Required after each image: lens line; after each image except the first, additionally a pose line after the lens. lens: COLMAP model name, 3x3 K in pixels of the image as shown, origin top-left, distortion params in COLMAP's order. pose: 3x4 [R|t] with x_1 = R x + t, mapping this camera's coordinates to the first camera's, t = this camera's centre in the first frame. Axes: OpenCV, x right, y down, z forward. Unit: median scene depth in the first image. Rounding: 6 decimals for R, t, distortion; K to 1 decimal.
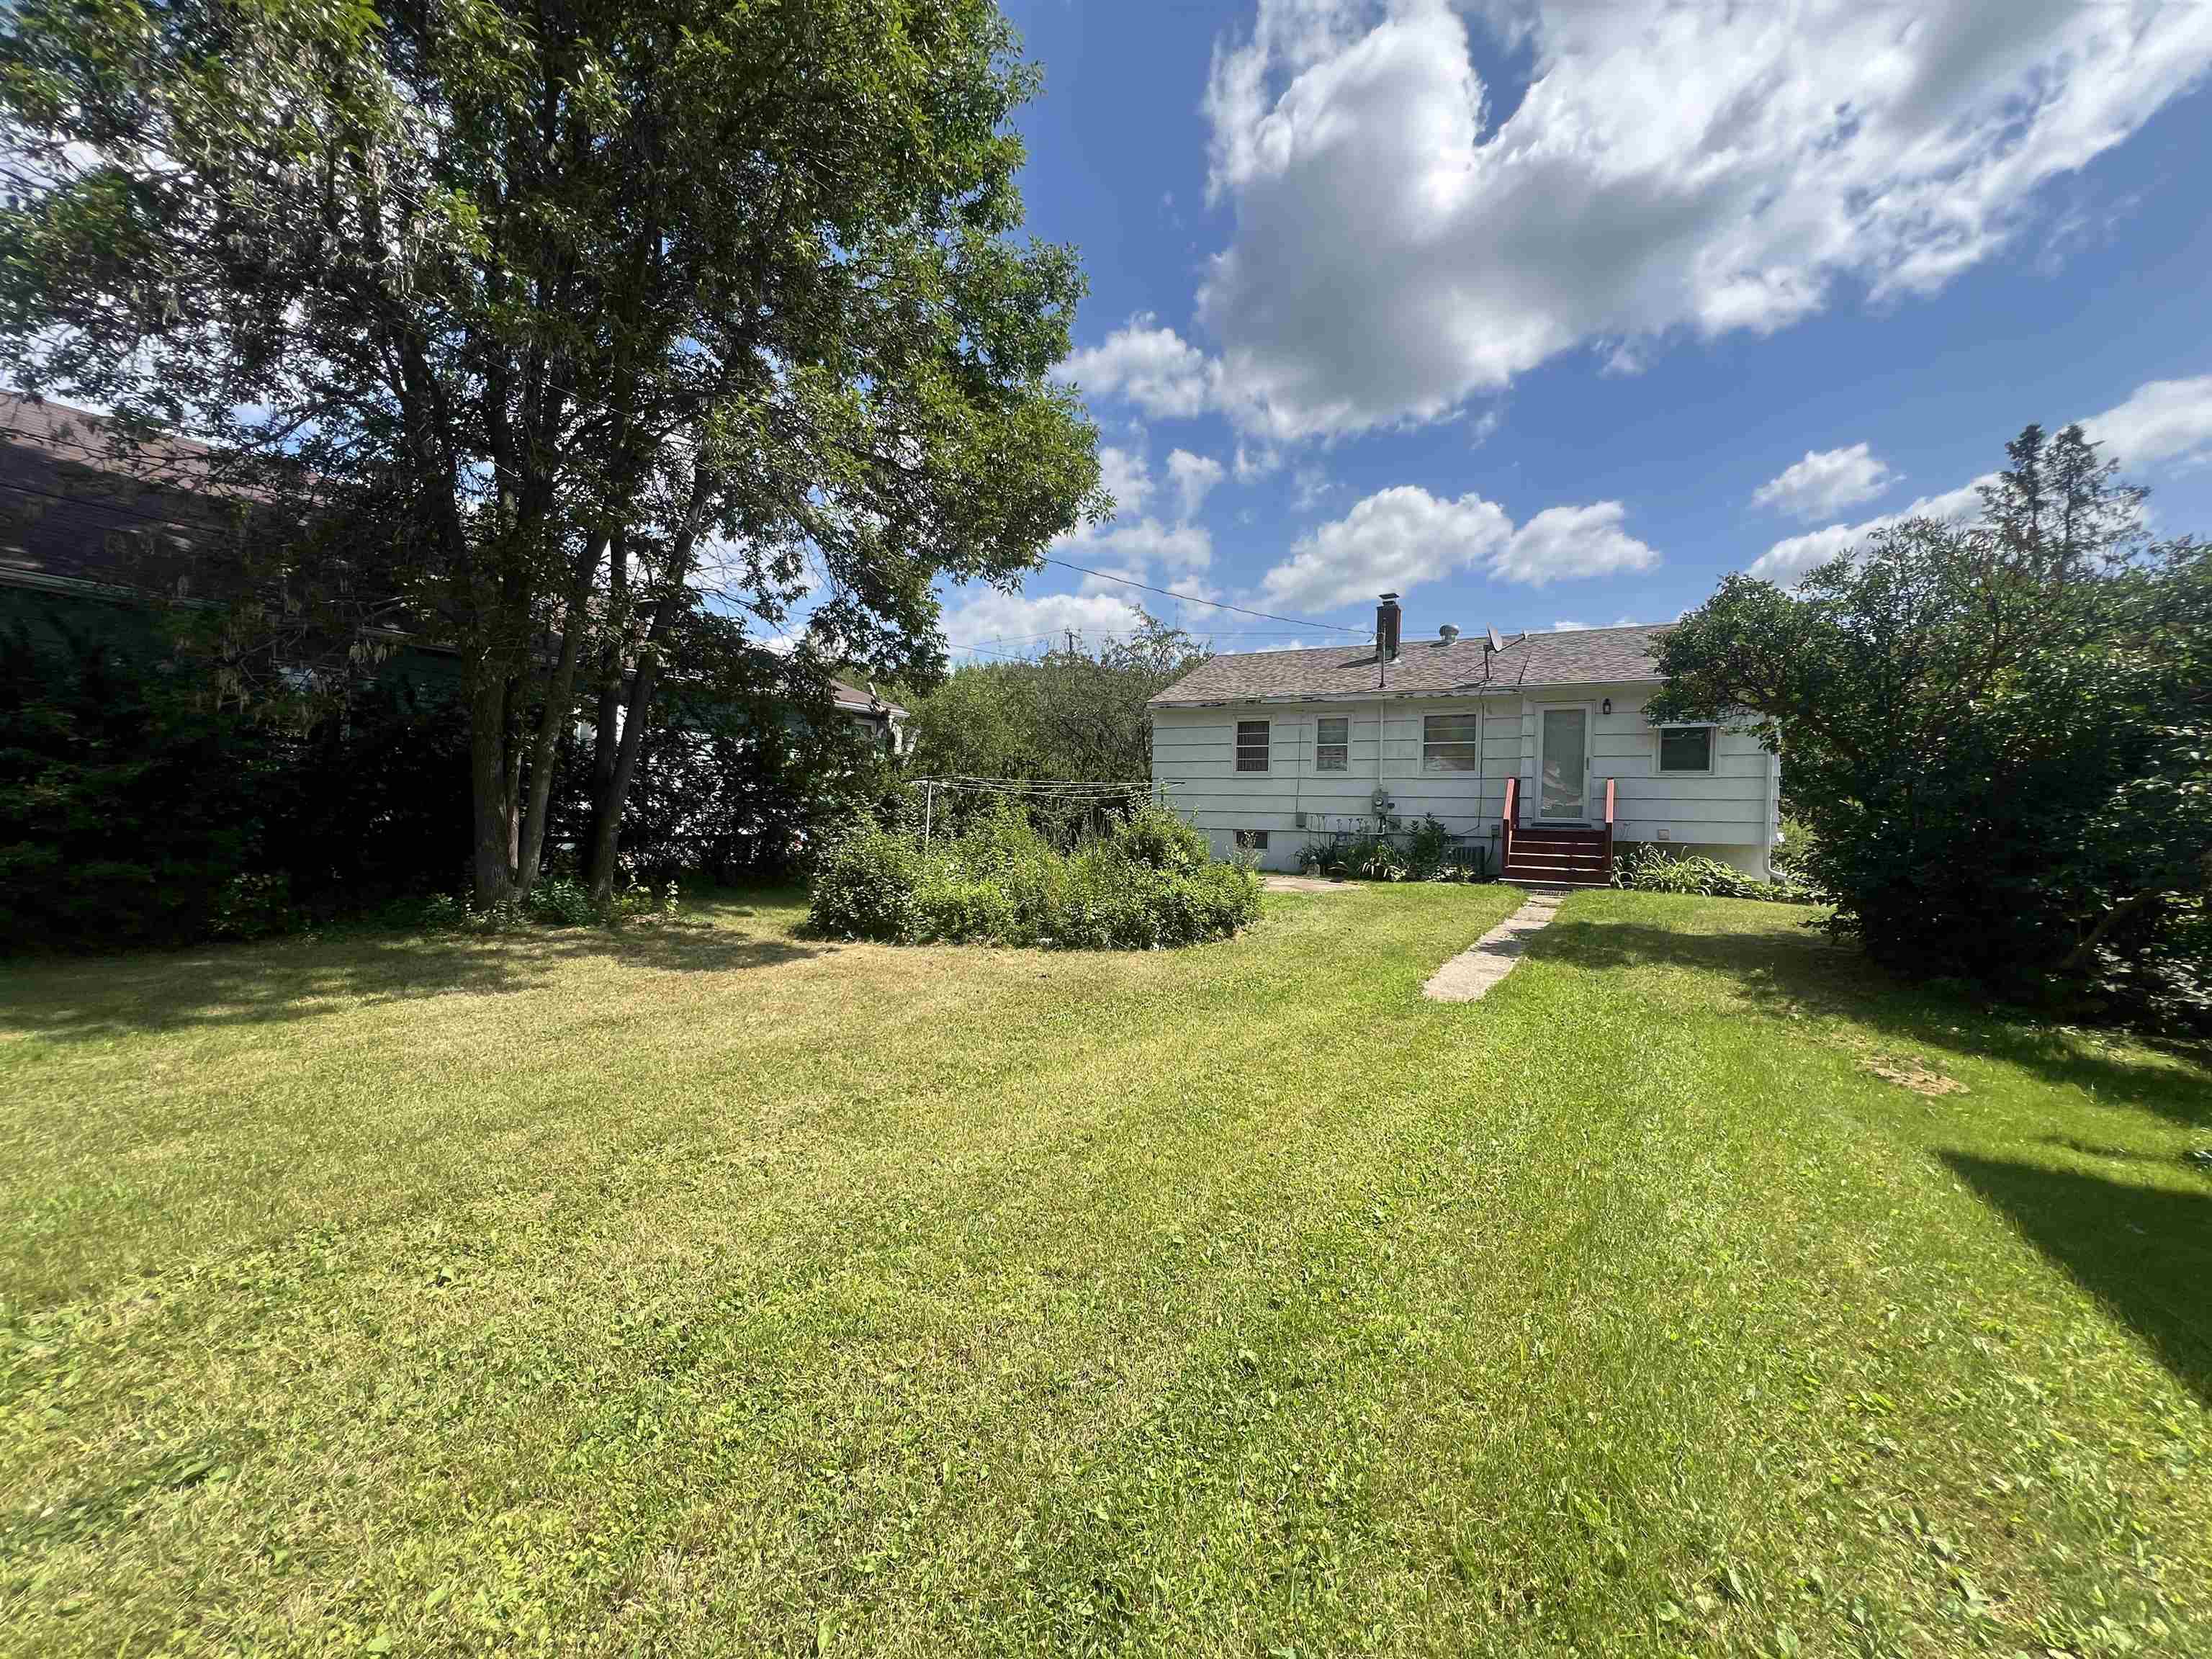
lens RADIAL K [[887.1, 0, 1106.0], [0, 887.1, 829.5], [0, 0, 1]] dist [0.000181, 0.000020]
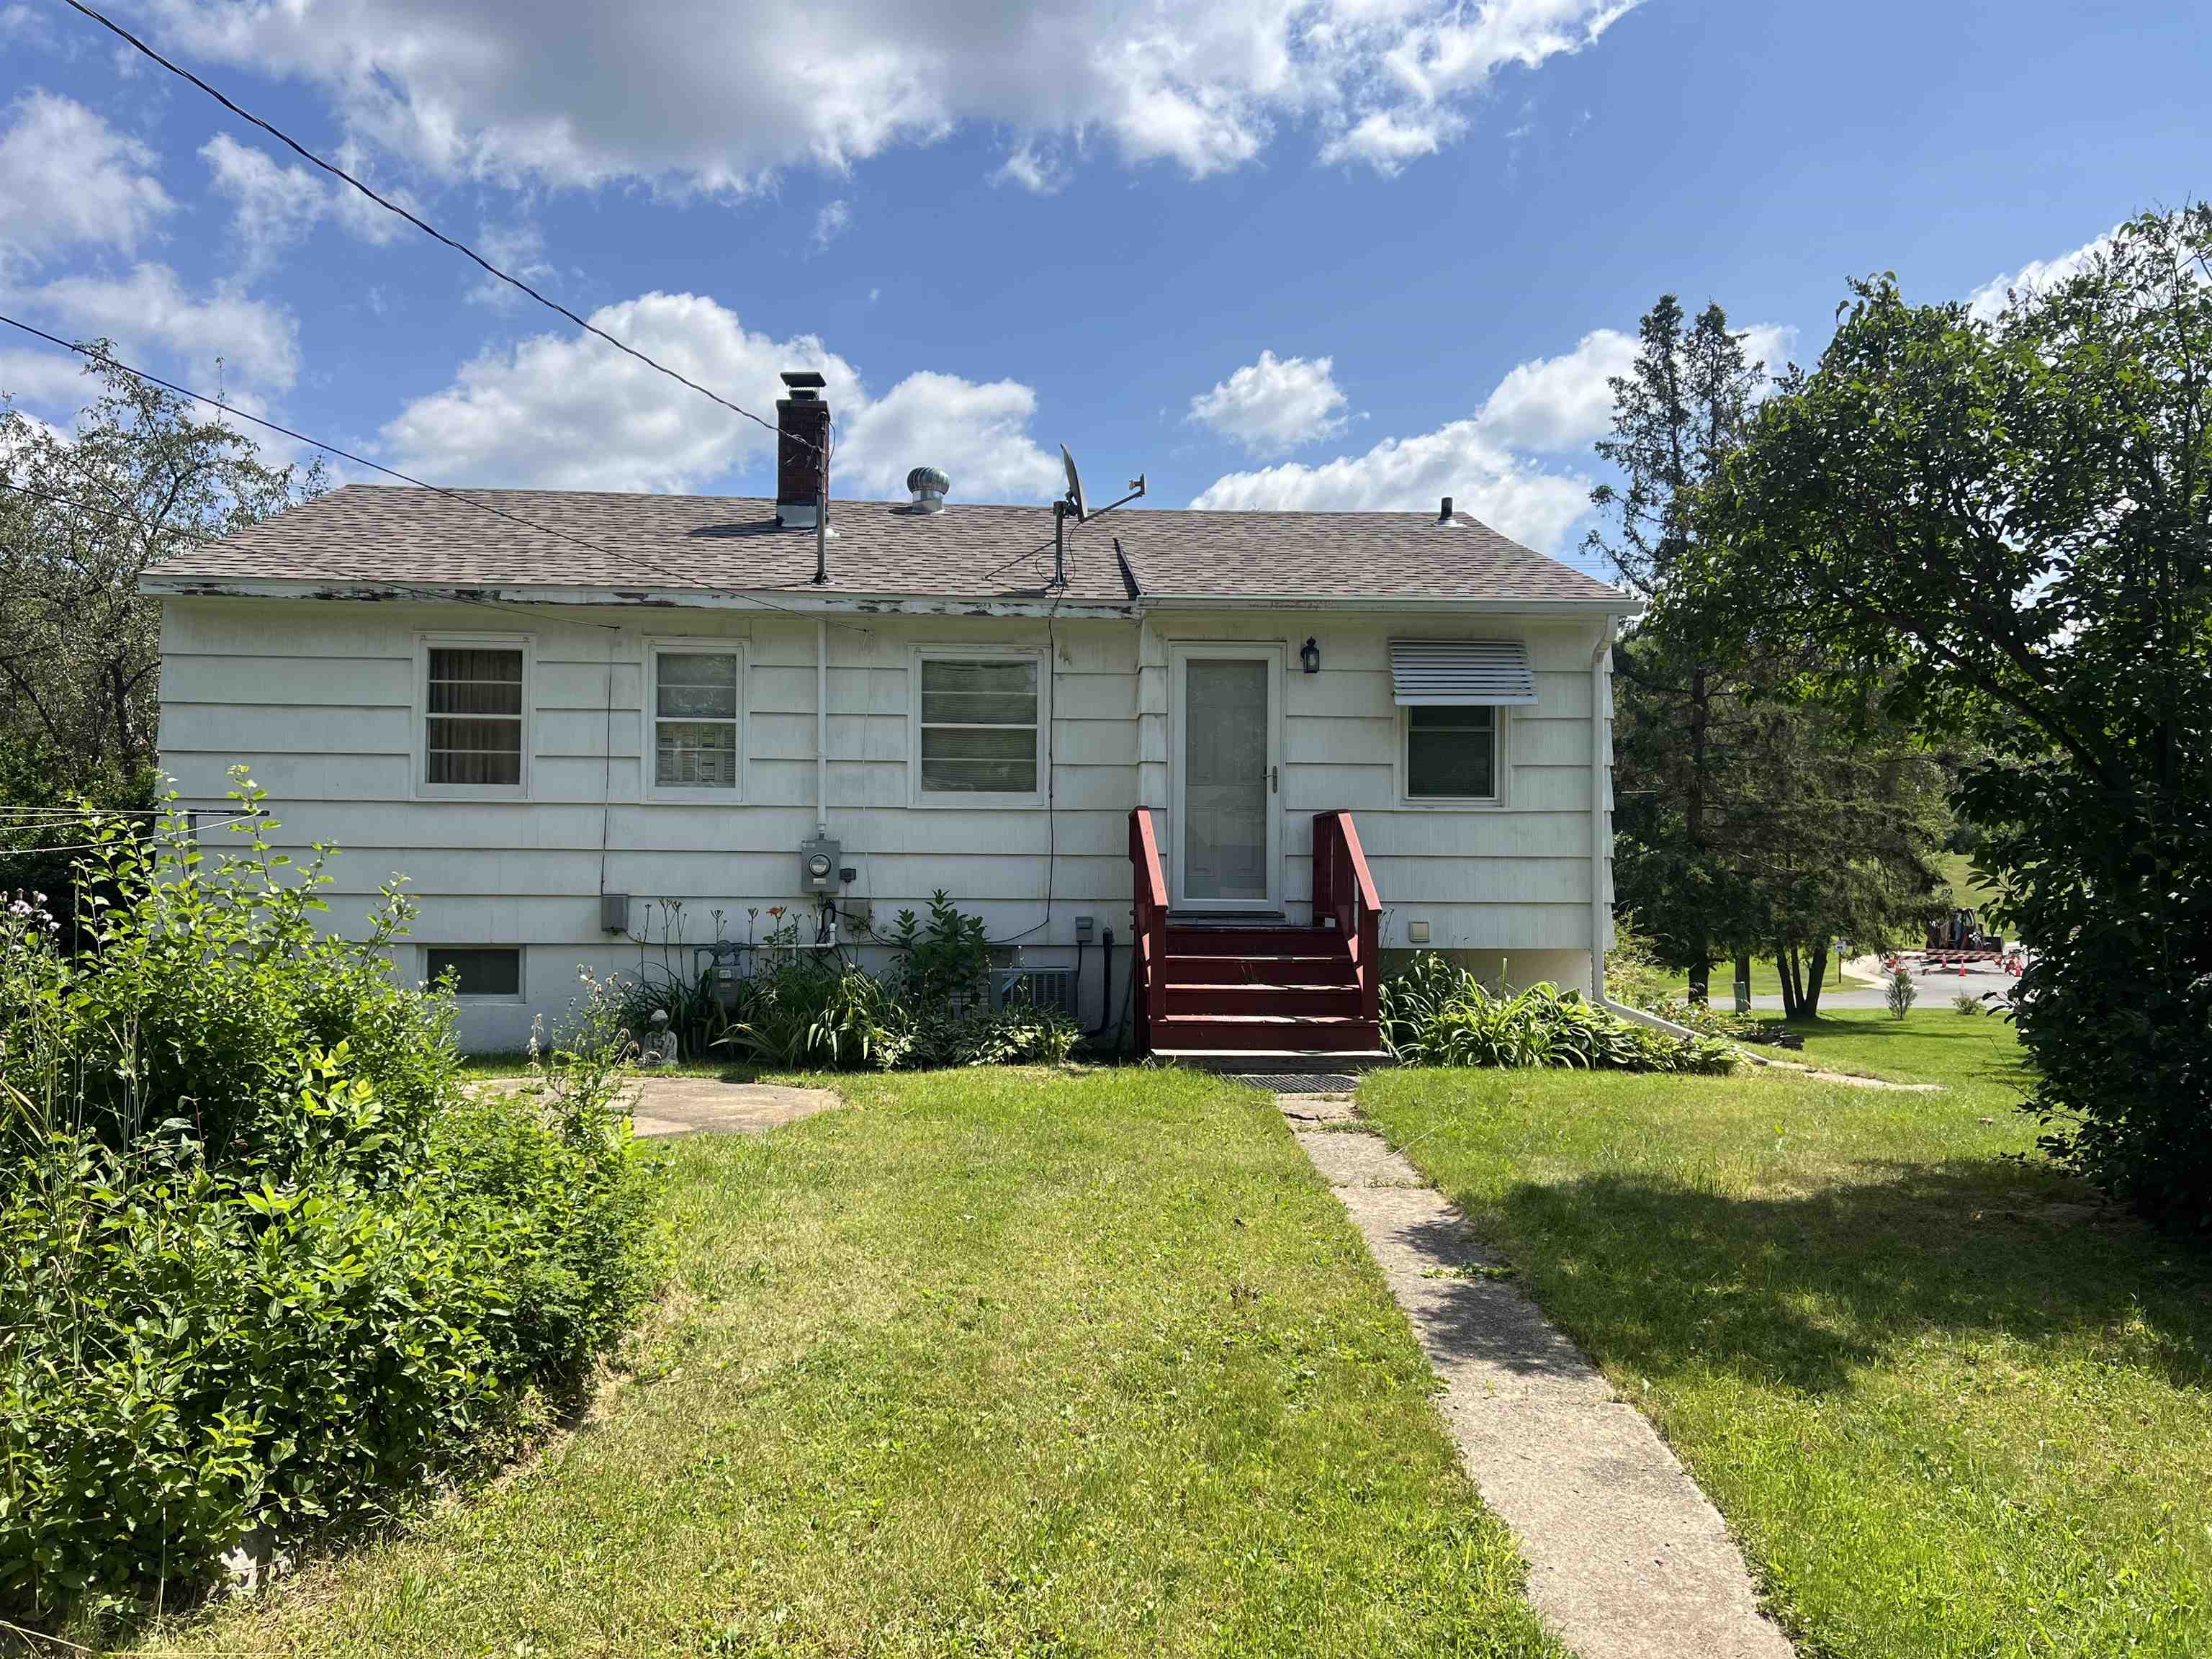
lens RADIAL K [[1684.0, 0, 1104.0], [0, 1684.0, 848.8], [0, 0, 1]] dist [0.106928, -0.151547]
pose [[0.843696, 0.002172, 0.536818, 0.006248], [0.021082, 0.999086, -0.037176, -0.007600], [-0.536408, 0.042682, 0.842879, 0.287905]]
